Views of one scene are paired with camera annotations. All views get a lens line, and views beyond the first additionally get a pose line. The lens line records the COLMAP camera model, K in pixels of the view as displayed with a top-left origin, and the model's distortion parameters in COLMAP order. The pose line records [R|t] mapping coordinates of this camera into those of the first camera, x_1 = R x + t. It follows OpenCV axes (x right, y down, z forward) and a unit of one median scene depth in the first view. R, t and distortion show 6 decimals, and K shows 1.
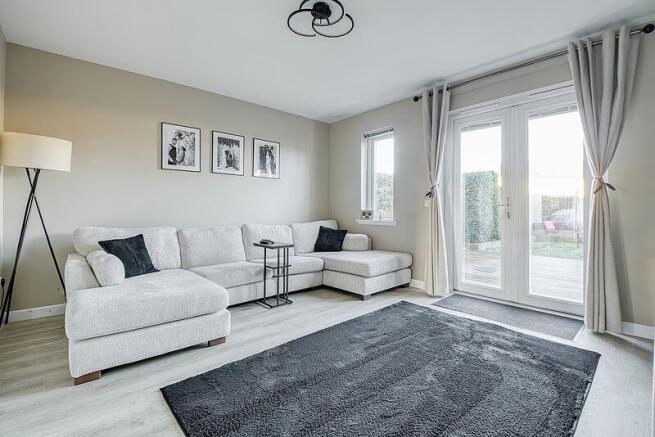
lens RADIAL K [[300.7, 0, 327.5], [0, 300.7, 218.5], [0, 0, 1]] dist [-0.001282, -0.000284]
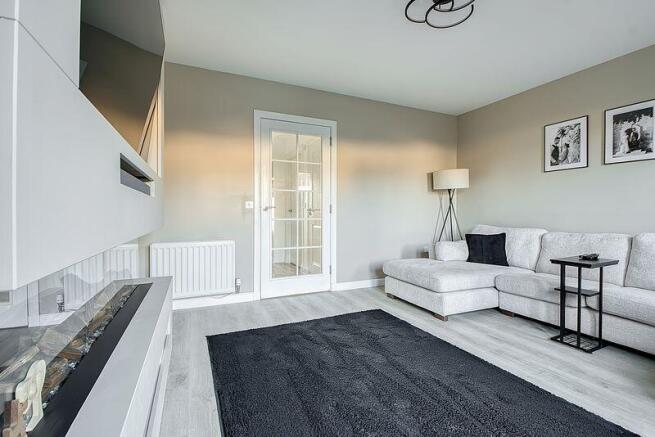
lens RADIAL K [[300.7, 0, 327.5], [0, 300.7, 218.5], [0, 0, 1]] dist [-0.001282, -0.000284]
pose [[-0.296440, 0.014207, -0.954946, 0.643934], [-0.028857, 0.999300, 0.023825, -0.011113], [0.954616, 0.034620, -0.295822, 0.613046]]
